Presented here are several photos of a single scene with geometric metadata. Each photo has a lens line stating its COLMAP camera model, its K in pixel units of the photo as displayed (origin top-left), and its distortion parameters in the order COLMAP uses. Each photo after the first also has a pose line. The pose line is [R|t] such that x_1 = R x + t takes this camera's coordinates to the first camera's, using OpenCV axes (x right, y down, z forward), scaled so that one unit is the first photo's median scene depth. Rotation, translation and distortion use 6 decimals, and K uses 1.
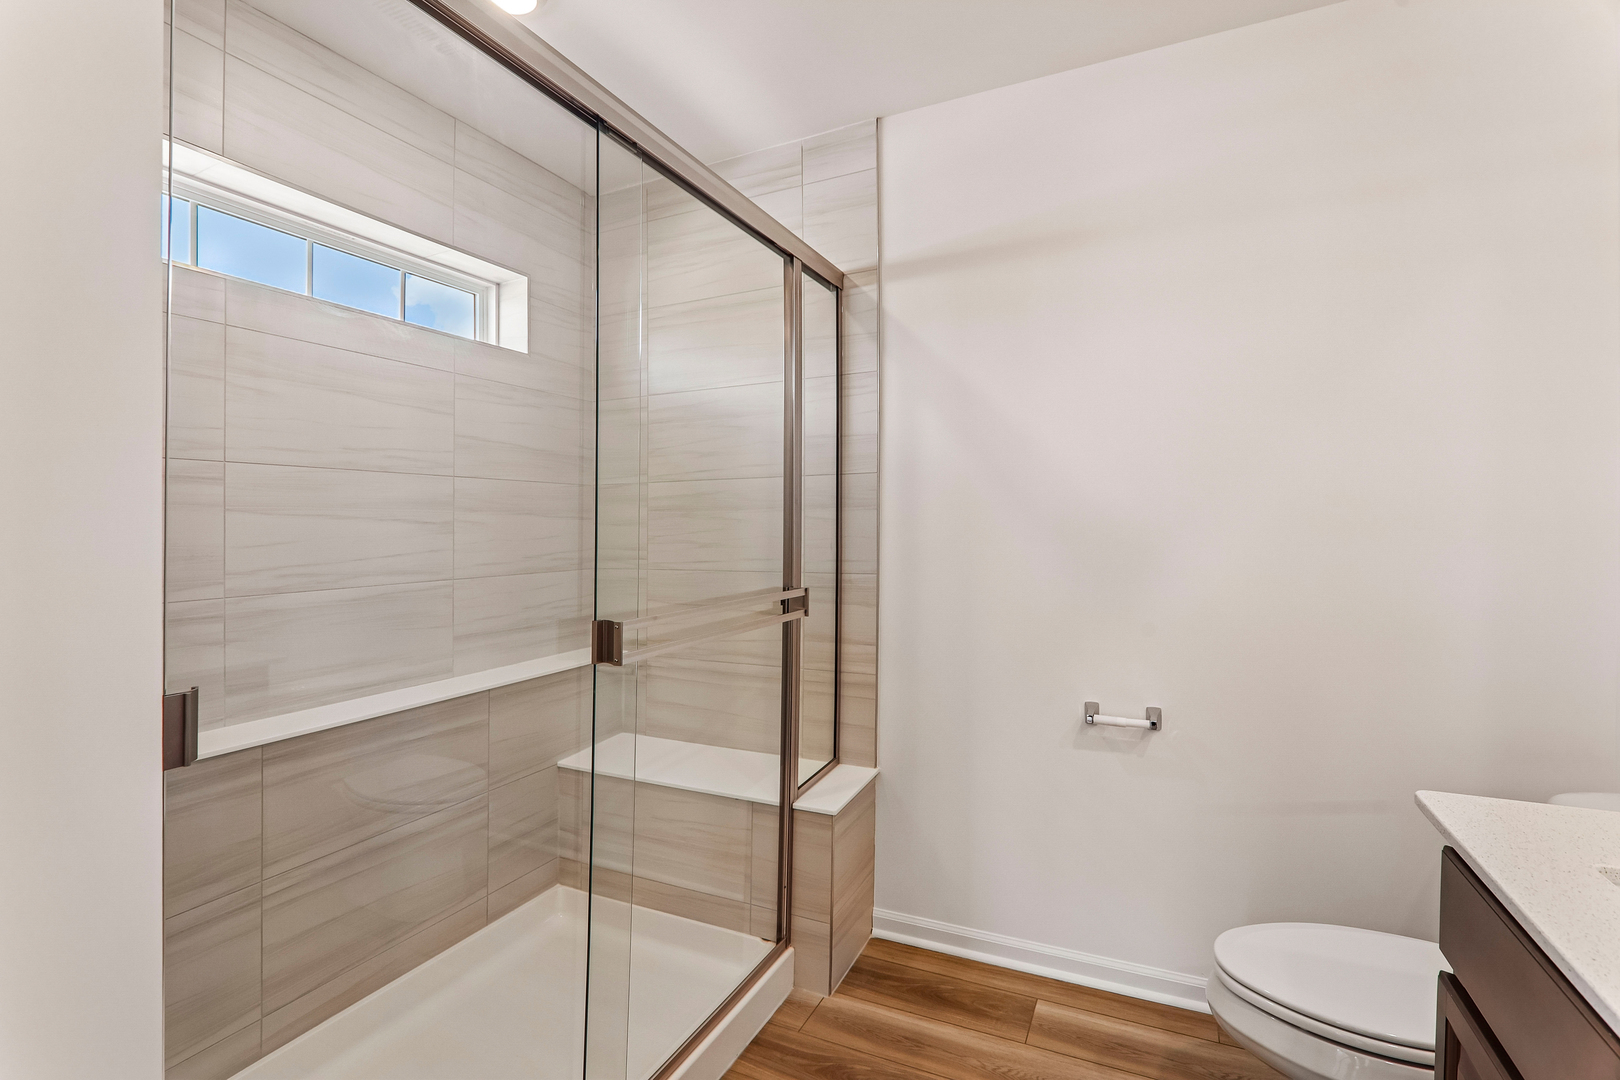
lens RADIAL K [[739.3, 0, 803.0], [0, 739.3, 543.3], [0, 0, 1]] dist [-0.020576, 0.001008]
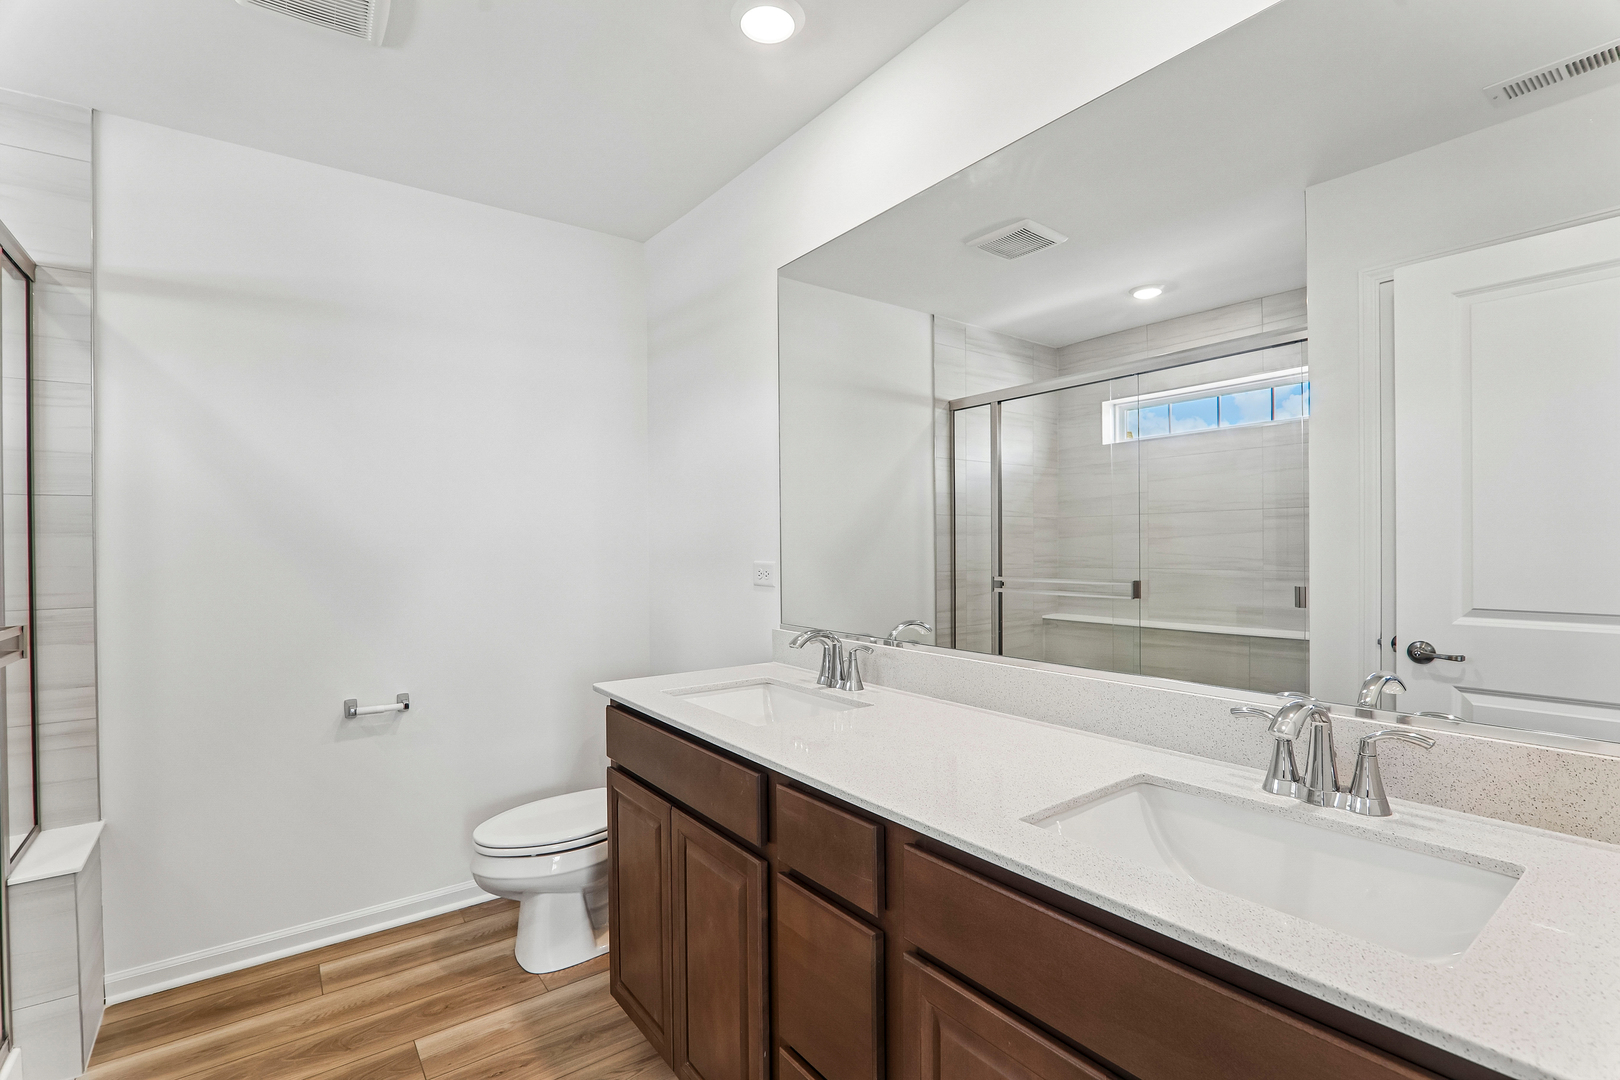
lens RADIAL K [[739.3, 0, 803.0], [0, 739.3, 543.3], [0, 0, 1]] dist [-0.020576, 0.001008]
pose [[0.458439, 0.002179, 0.888723, -0.297155], [0.027827, 0.999471, -0.016805, 0.002289], [-0.888290, 0.032434, 0.458137, -0.187311]]
